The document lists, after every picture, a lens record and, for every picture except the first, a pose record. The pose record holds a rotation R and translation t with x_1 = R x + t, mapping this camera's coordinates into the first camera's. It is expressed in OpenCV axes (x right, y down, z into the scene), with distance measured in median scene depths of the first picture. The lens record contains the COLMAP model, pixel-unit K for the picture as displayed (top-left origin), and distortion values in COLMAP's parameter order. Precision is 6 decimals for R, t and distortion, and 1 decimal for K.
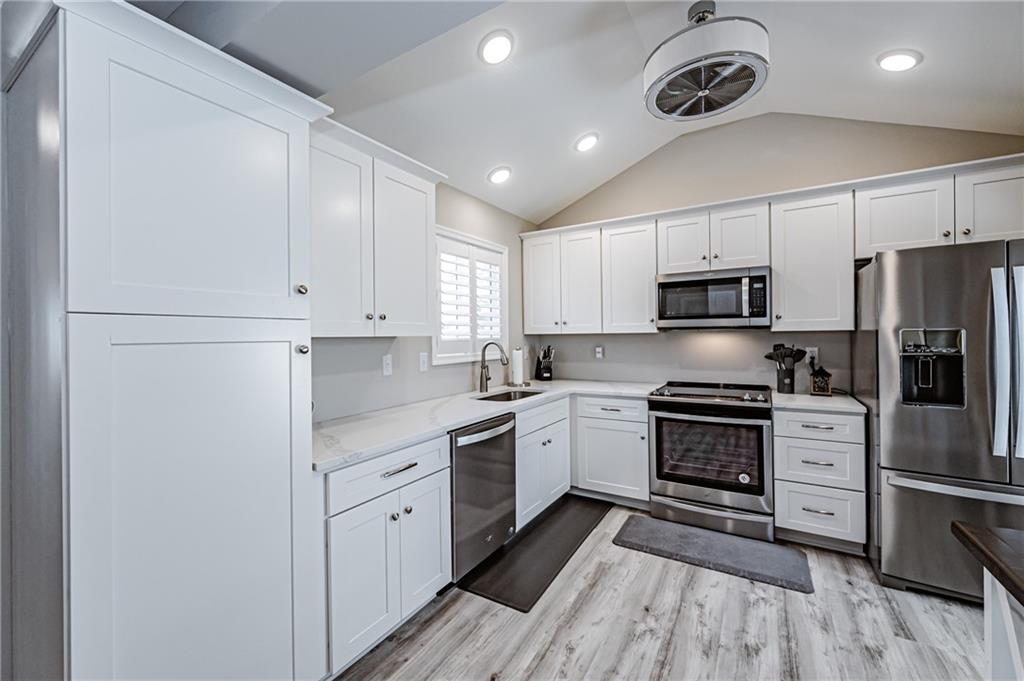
lens RADIAL K [[410.7, 0, 510.1], [0, 410.7, 343.3], [0, 0, 1]] dist [-0.007812, 0.002141]
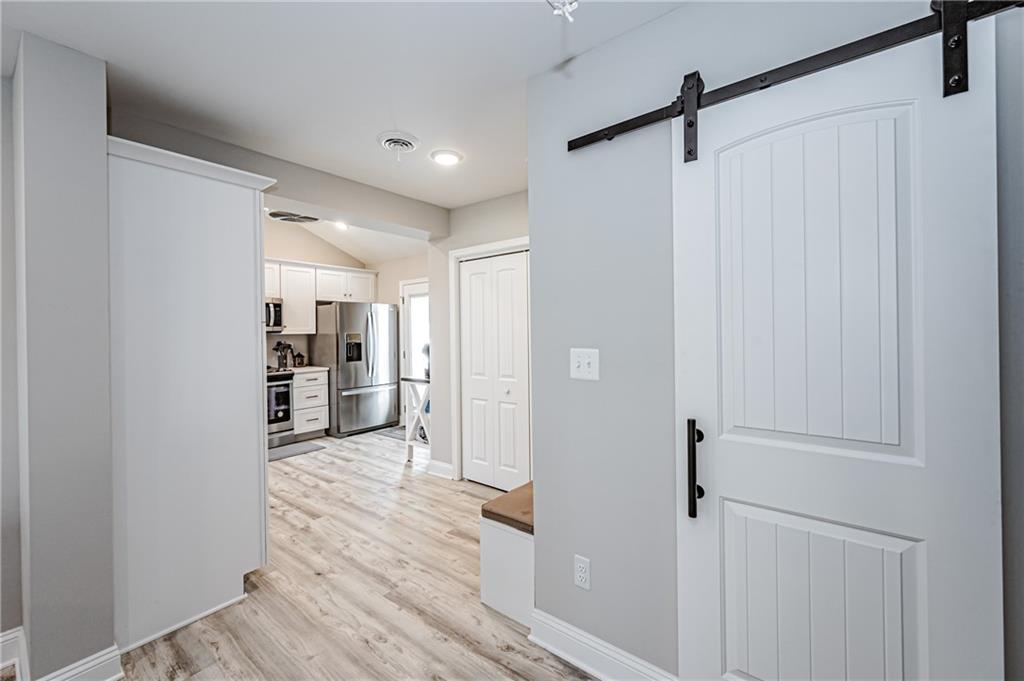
lens RADIAL K [[410.7, 0, 507.0], [0, 410.7, 331.2], [0, 0, 1]] dist [-0.007812, 0.002141]
pose [[0.124257, 0.008191, 0.992216, -1.300330], [0.038714, 0.999164, -0.013097, 0.026746], [-0.991495, 0.040040, 0.123836, -0.283709]]
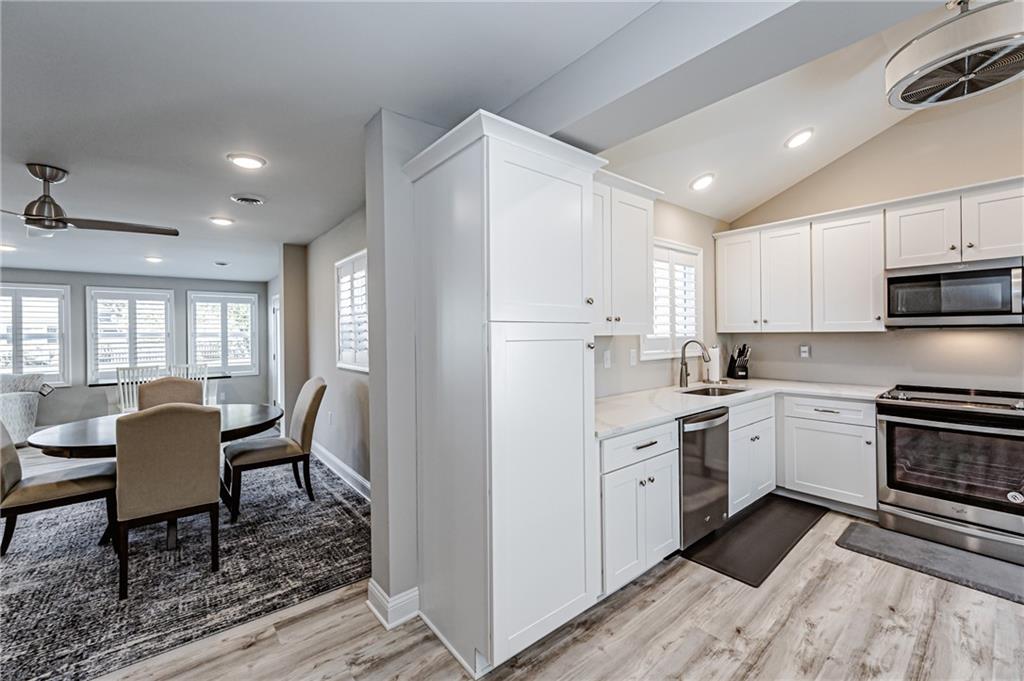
lens RADIAL K [[410.7, 0, 512.7], [0, 410.7, 340.1], [0, 0, 1]] dist [-0.007812, 0.002141]
pose [[0.943507, 0.007026, -0.331278, -0.186795], [-0.007324, 0.999973, 0.000348, -0.000739], [0.331272, 0.002098, 0.943533, -0.216616]]
